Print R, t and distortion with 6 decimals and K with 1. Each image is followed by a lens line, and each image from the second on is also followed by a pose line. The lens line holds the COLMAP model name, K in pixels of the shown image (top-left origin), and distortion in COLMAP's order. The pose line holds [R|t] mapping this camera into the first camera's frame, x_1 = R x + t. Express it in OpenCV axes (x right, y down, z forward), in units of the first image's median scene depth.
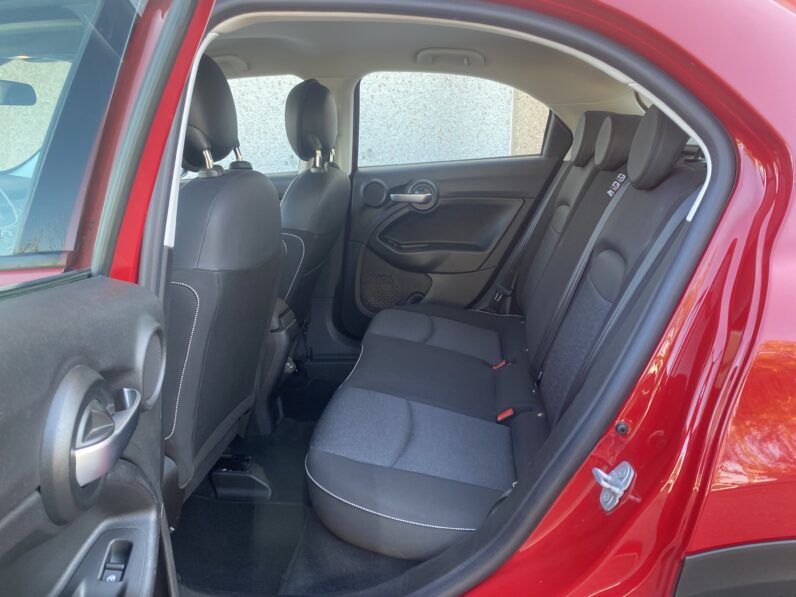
lens RADIAL K [[585.3, 0, 398.0], [0, 585.3, 298.5], [0, 0, 1]] dist [0.008762, 0.001760]
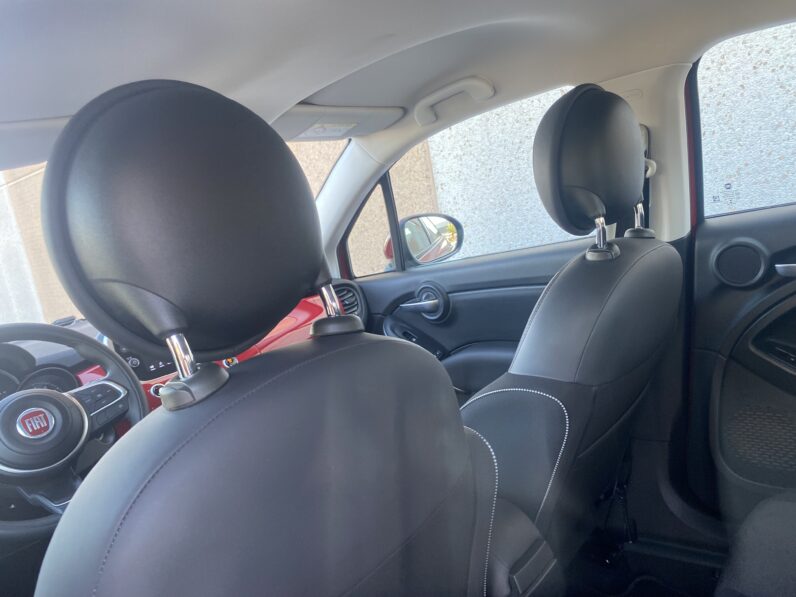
lens RADIAL K [[585.3, 0, 398.0], [0, 585.3, 298.5], [0, 0, 1]] dist [0.008762, 0.001760]
pose [[0.817496, -0.039735, -0.574562, 0.011788], [0.016283, 0.998813, -0.045908, -0.128853], [0.575704, 0.028174, 0.817172, 0.379889]]
